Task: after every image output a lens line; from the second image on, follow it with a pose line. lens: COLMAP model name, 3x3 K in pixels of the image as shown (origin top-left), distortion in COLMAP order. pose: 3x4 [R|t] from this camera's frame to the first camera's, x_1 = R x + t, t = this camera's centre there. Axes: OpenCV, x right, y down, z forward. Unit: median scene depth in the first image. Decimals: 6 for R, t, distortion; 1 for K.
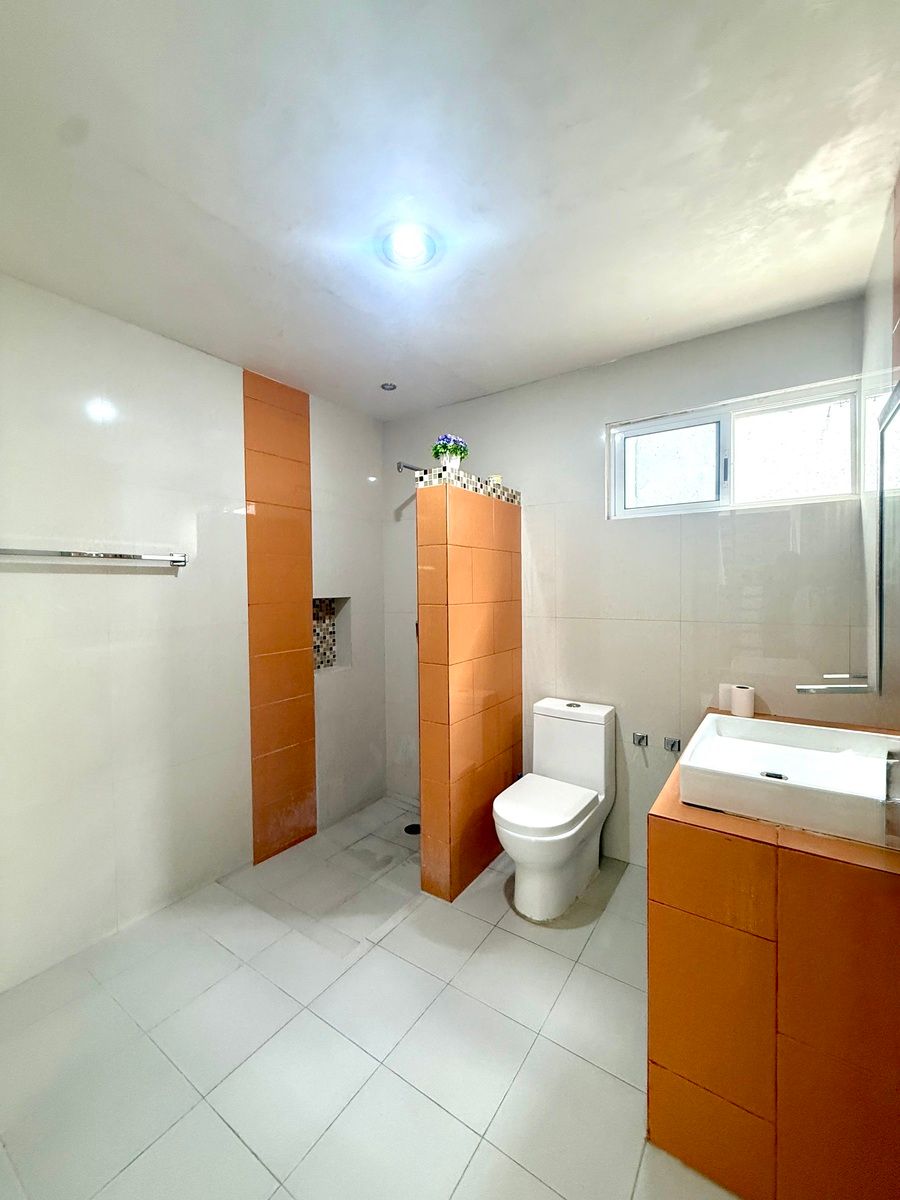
lens RADIAL K [[482.7, 0, 449.2], [0, 482.7, 597.6], [0, 0, 1]] dist [0.000491, 0.000754]
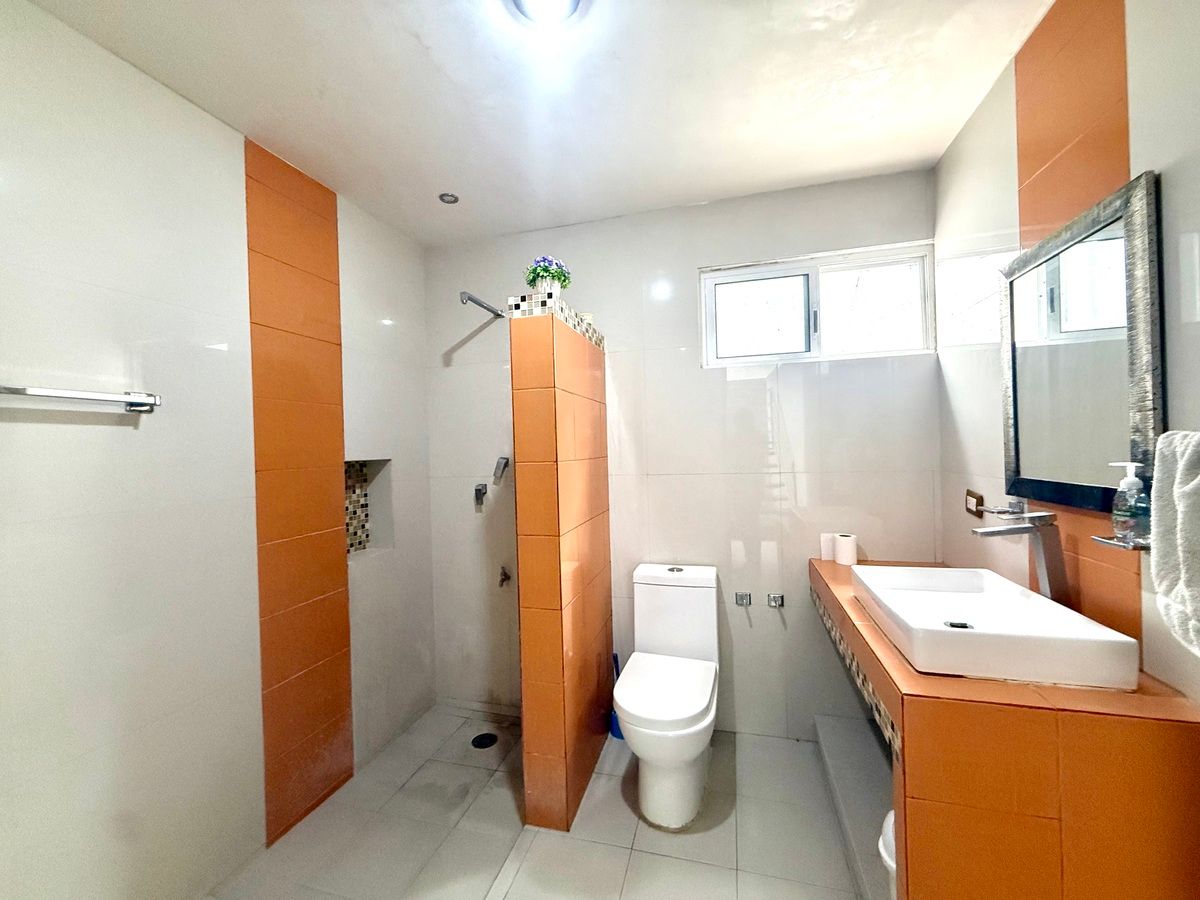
lens RADIAL K [[482.7, 0, 598.6], [0, 482.7, 449.1], [0, 0, 1]] dist [0.000491, 0.000754]
pose [[0.945599, -0.017155, 0.324883, -0.176203], [0.026303, 0.999371, -0.023784, 0.013284], [-0.324271, 0.031035, 0.945455, 0.180298]]
